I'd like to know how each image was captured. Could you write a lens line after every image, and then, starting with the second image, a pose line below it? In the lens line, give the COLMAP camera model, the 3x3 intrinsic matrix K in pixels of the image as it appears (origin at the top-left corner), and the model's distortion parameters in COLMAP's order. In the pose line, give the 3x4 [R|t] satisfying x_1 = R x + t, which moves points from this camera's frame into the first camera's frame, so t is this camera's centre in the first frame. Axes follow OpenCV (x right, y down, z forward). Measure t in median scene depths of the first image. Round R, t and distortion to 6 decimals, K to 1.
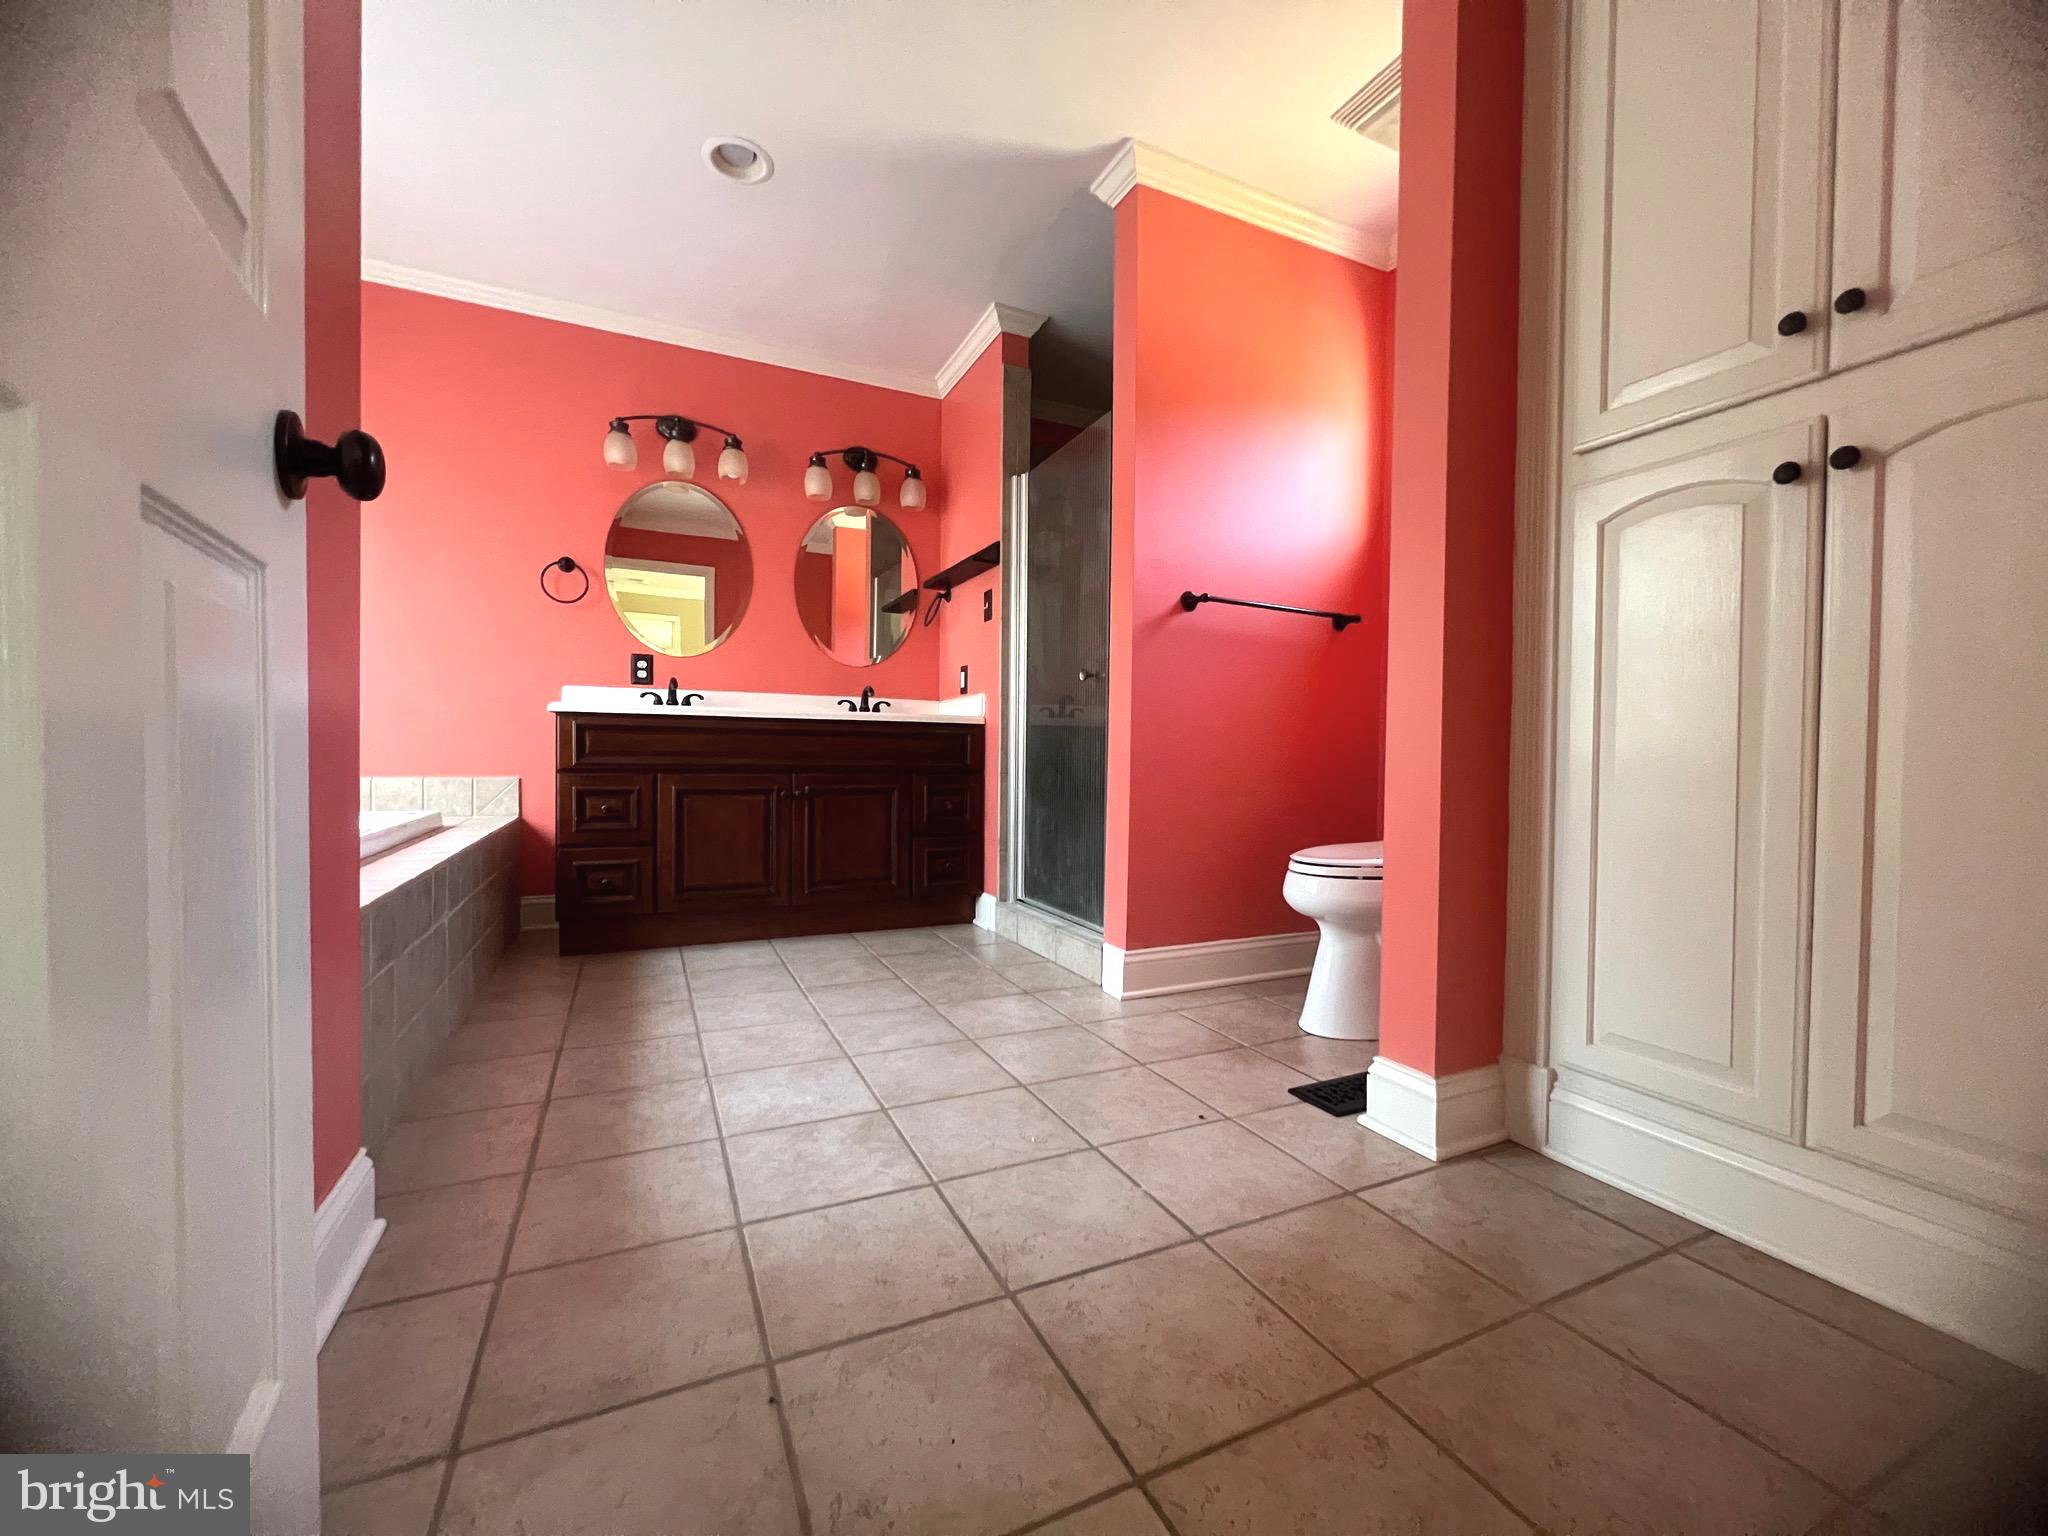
lens RADIAL K [[827.8, 0, 1024.0], [0, 827.8, 768.0], [0, 0, 1]] dist [-0.000455, 0.000024]
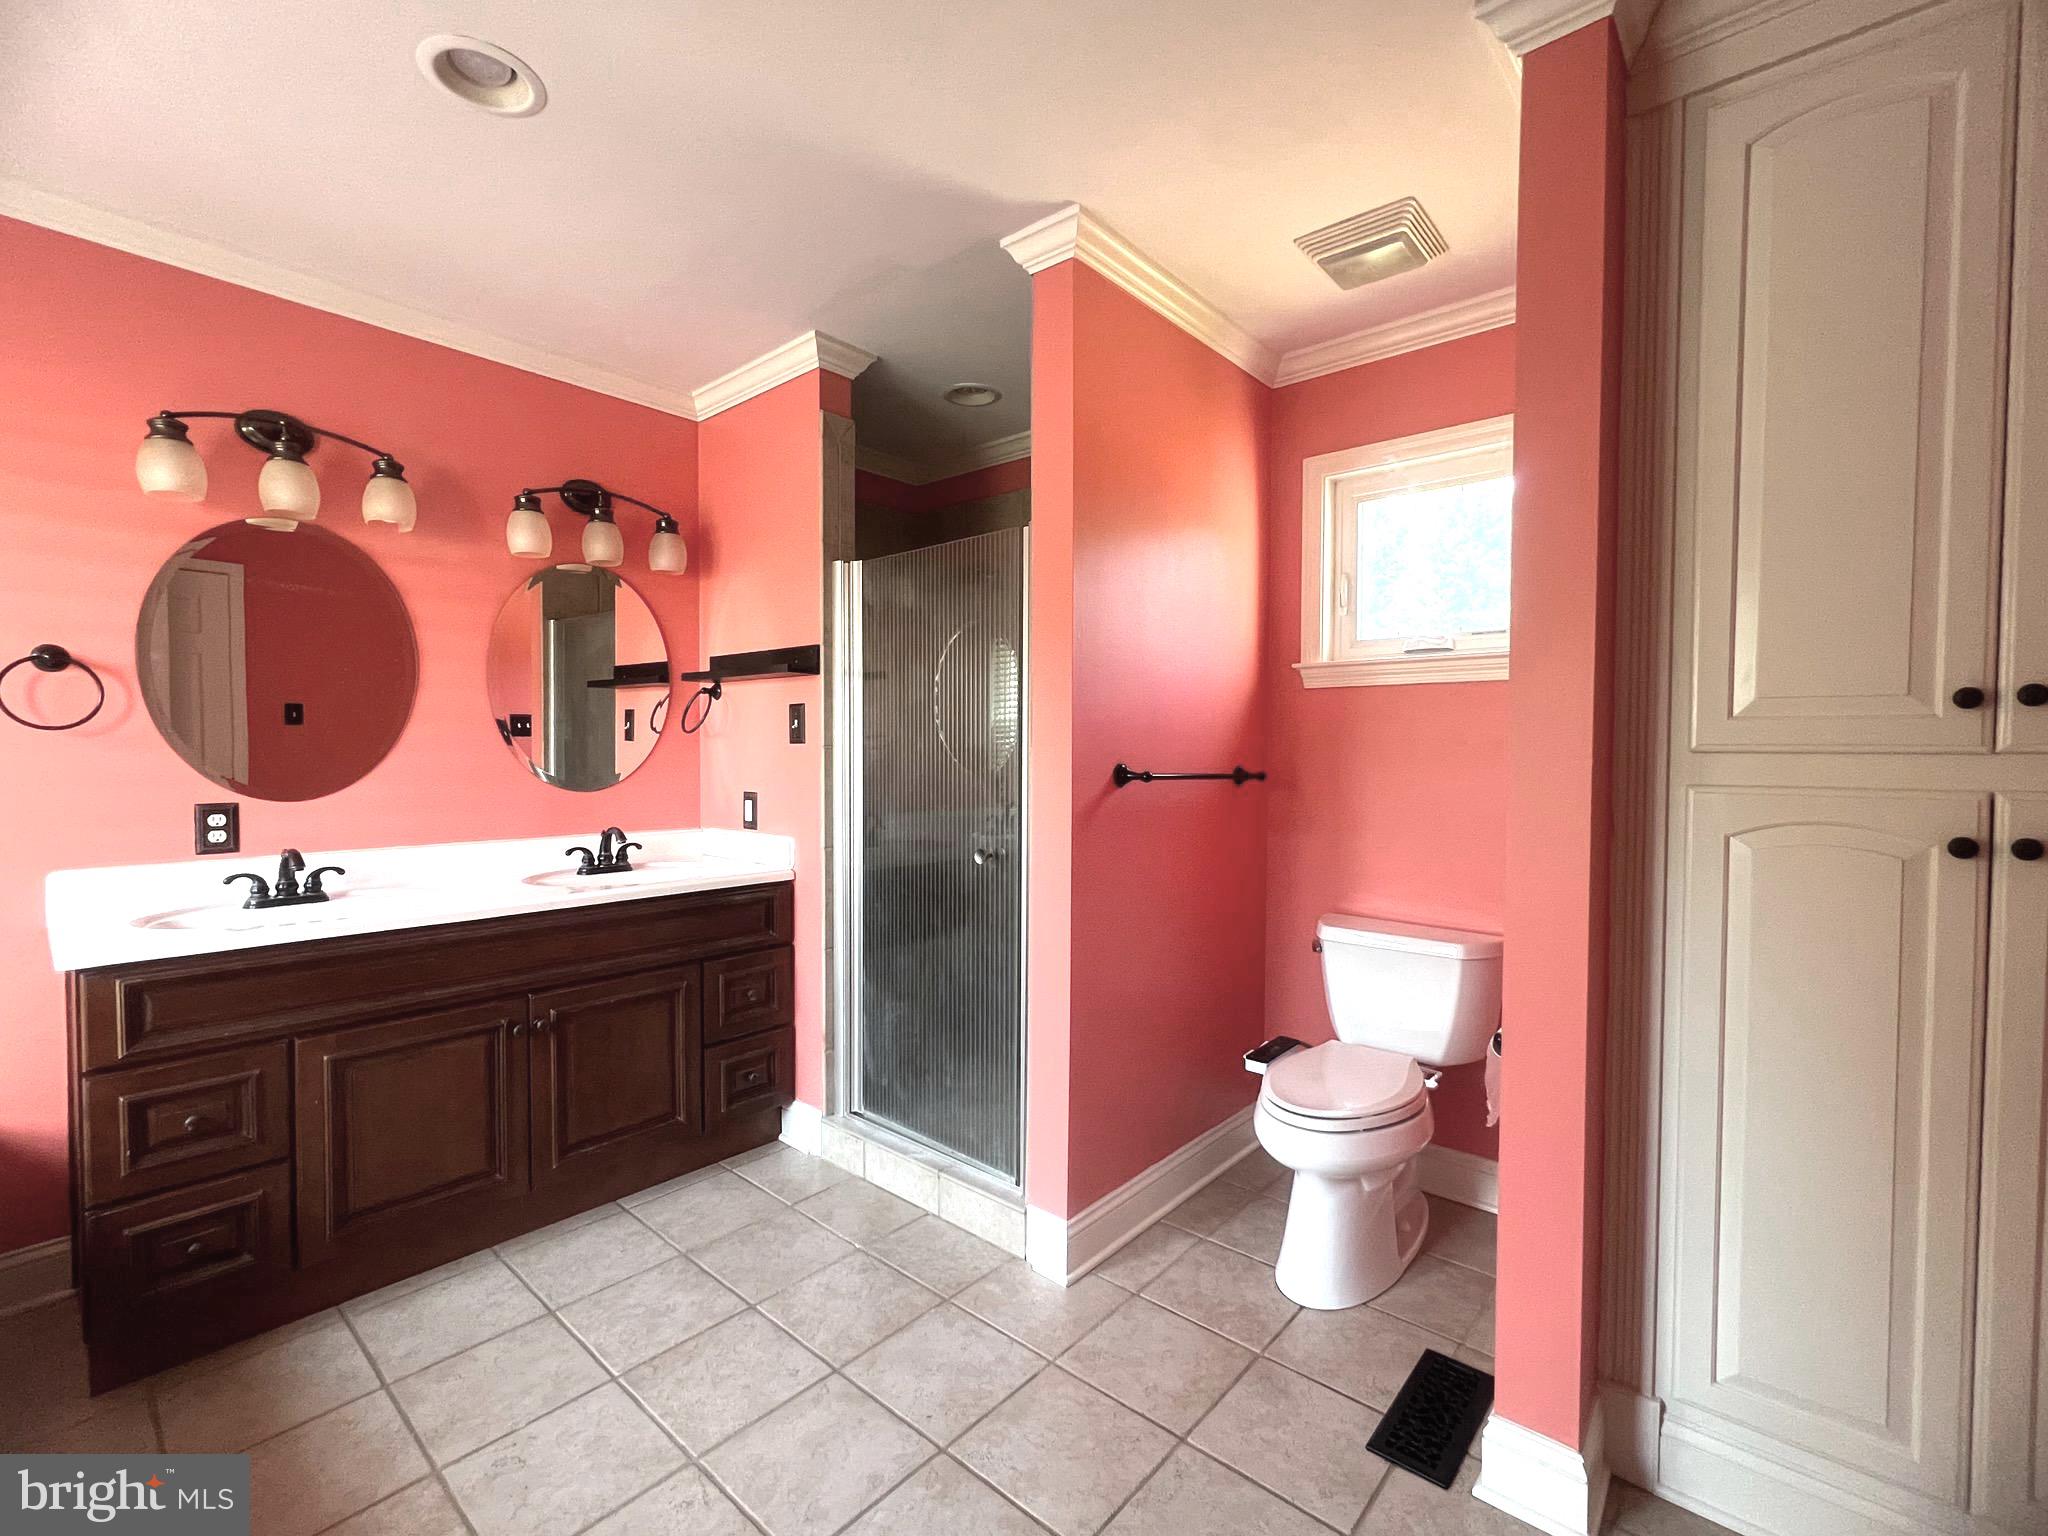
lens RADIAL K [[899.7, 0, 1024.0], [0, 899.7, 768.0], [0, 0, 1]] dist [-0.002983, 0.000560]
pose [[0.914866, -0.017414, 0.403382, -0.194632], [0.011467, 0.999787, 0.017155, -0.175208], [-0.403595, -0.011069, 0.914871, 0.171136]]
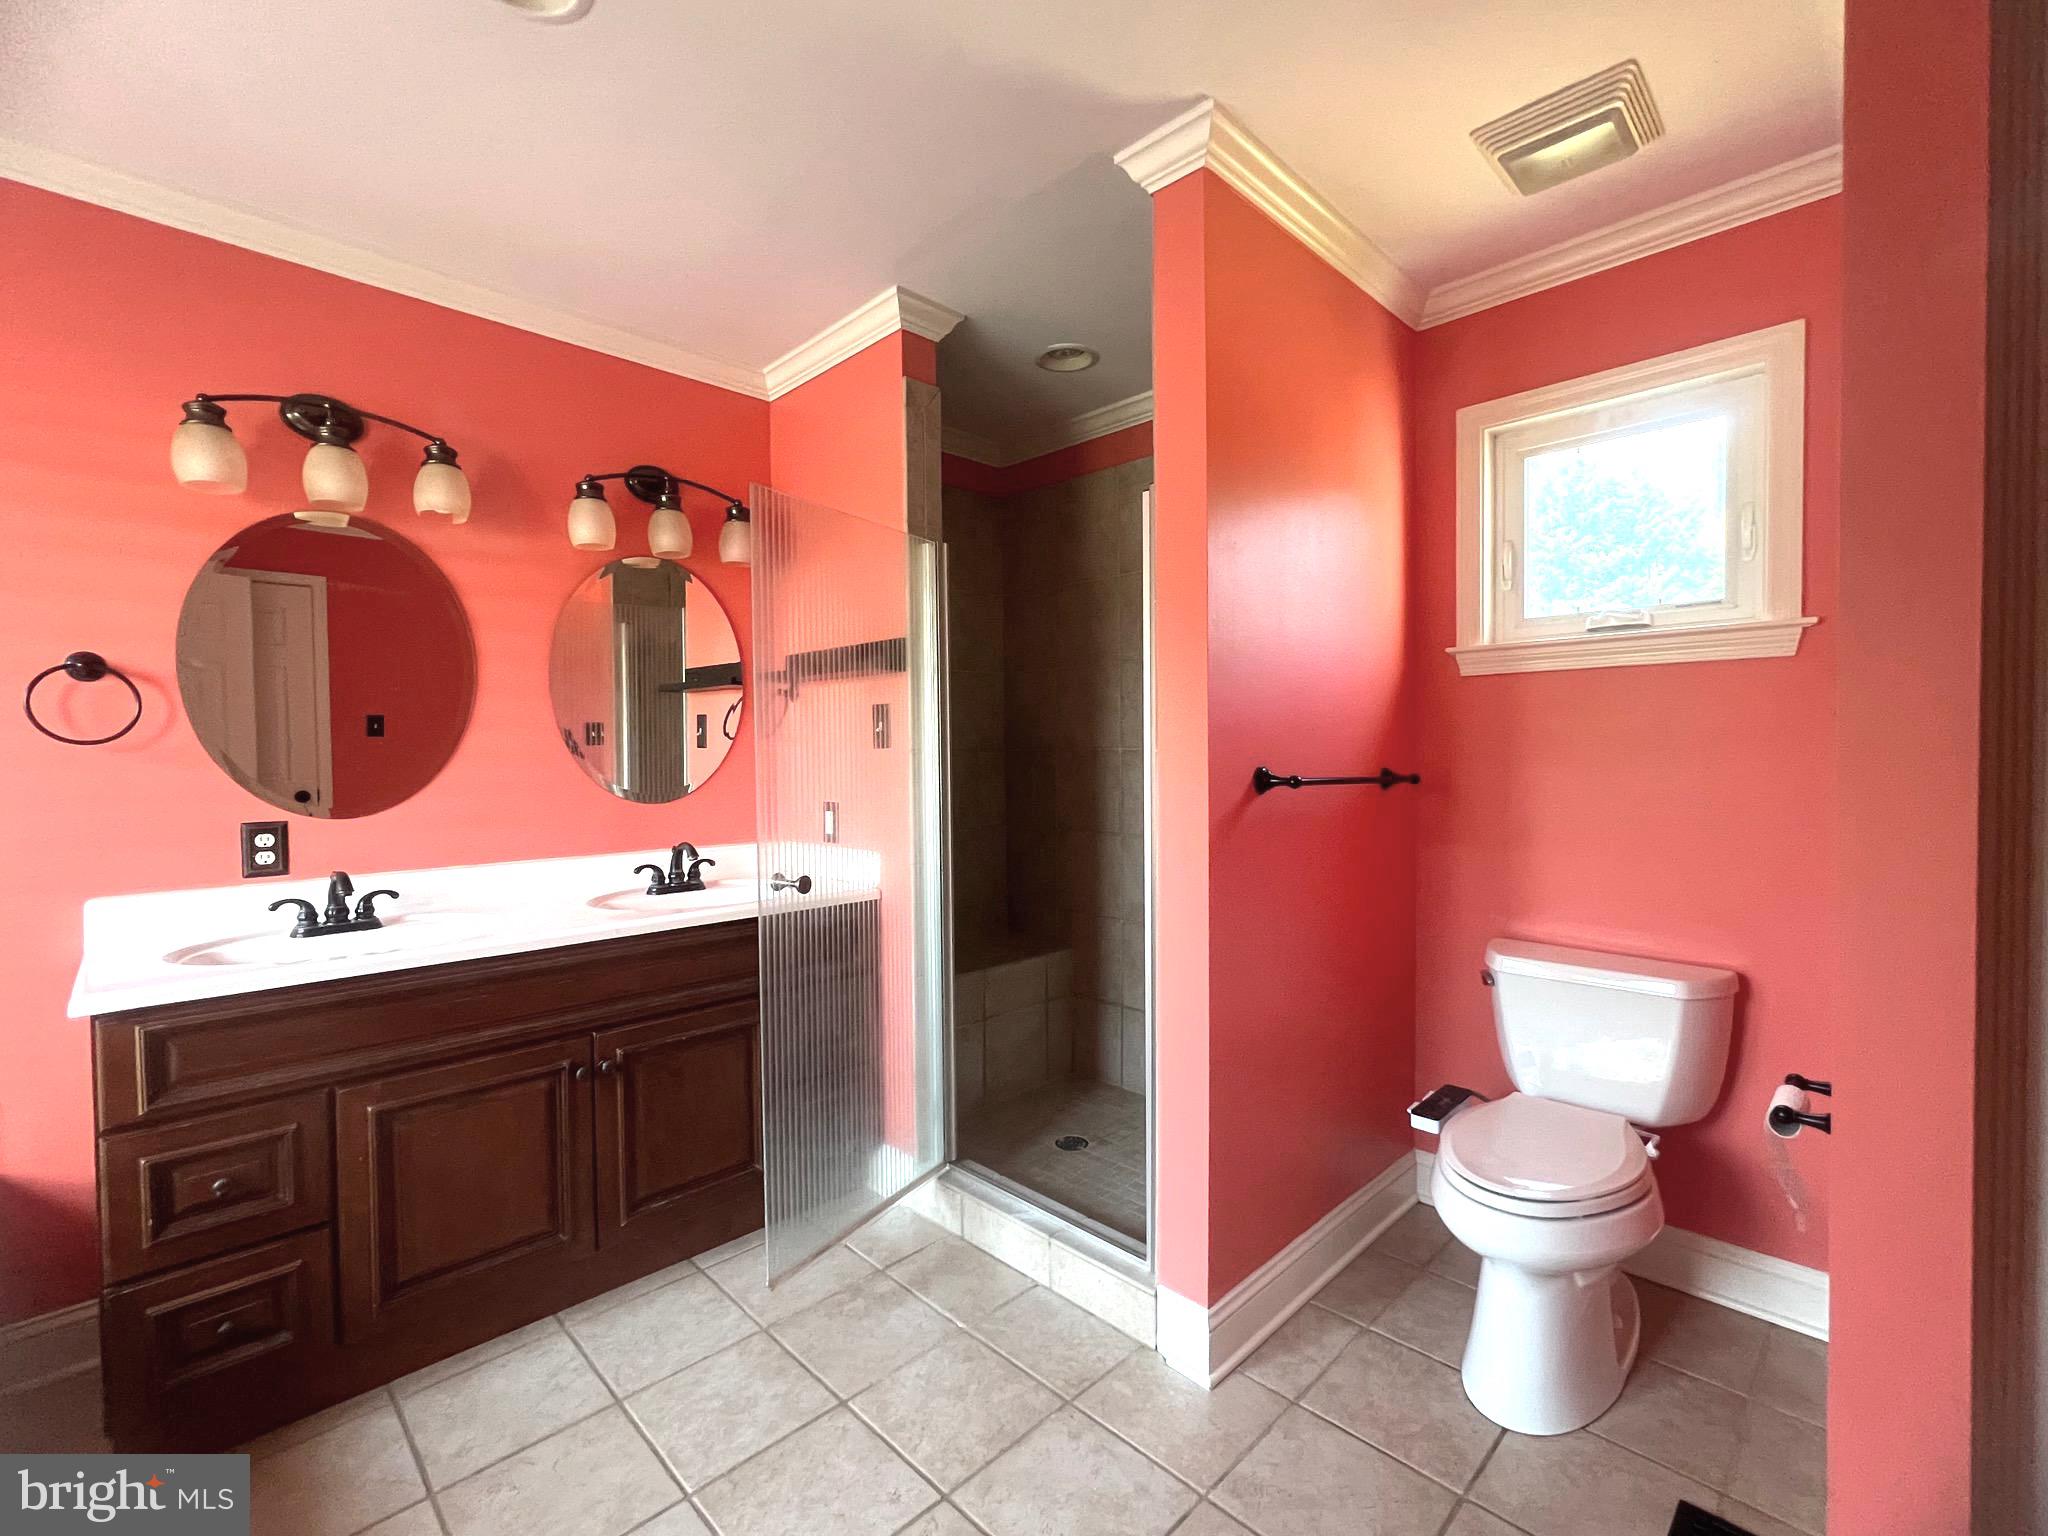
lens RADIAL K [[899.7, 0, 1024.0], [0, 899.7, 768.0], [0, 0, 1]] dist [-0.002983, 0.000560]
pose [[0.941979, -0.027537, 0.334541, -0.189742], [0.024535, 0.999612, 0.013196, -0.176613], [-0.334775, -0.004223, 0.942289, 0.273163]]
